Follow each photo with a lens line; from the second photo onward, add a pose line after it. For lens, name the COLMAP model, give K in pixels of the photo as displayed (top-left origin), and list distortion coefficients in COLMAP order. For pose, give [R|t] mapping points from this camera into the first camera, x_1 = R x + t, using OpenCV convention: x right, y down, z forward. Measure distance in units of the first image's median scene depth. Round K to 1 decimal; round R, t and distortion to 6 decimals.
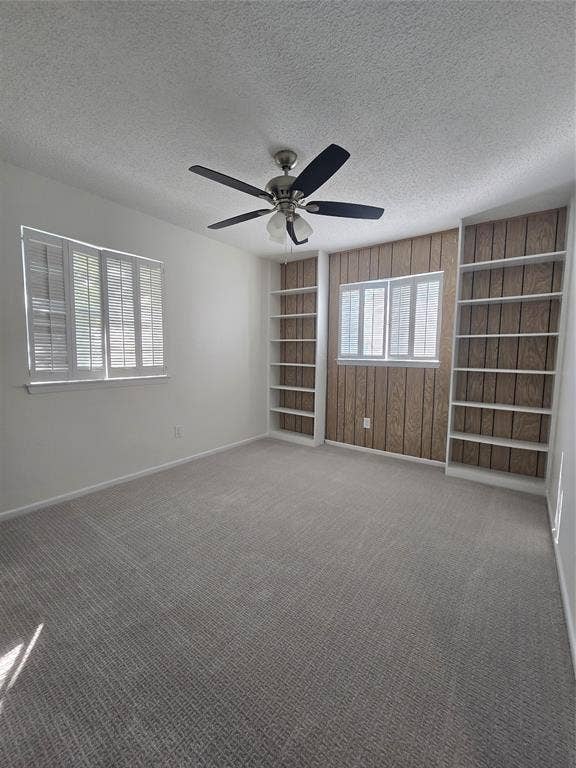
lens RADIAL K [[316.4, 0, 290.5], [0, 316.4, 382.1], [0, 0, 1]] dist [0.001960, 0.002883]
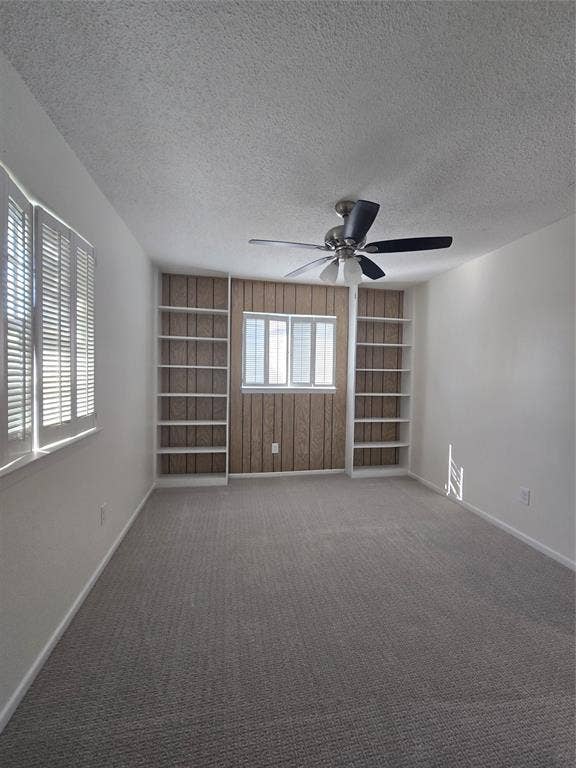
lens RADIAL K [[316.4, 0, 289.9], [0, 316.4, 384.0], [0, 0, 1]] dist [0.001960, 0.002883]
pose [[0.681453, -0.026495, 0.731382, -0.499438], [0.058555, 0.998115, -0.018400, -0.061950], [-0.729516, 0.055365, 0.681720, 0.253507]]
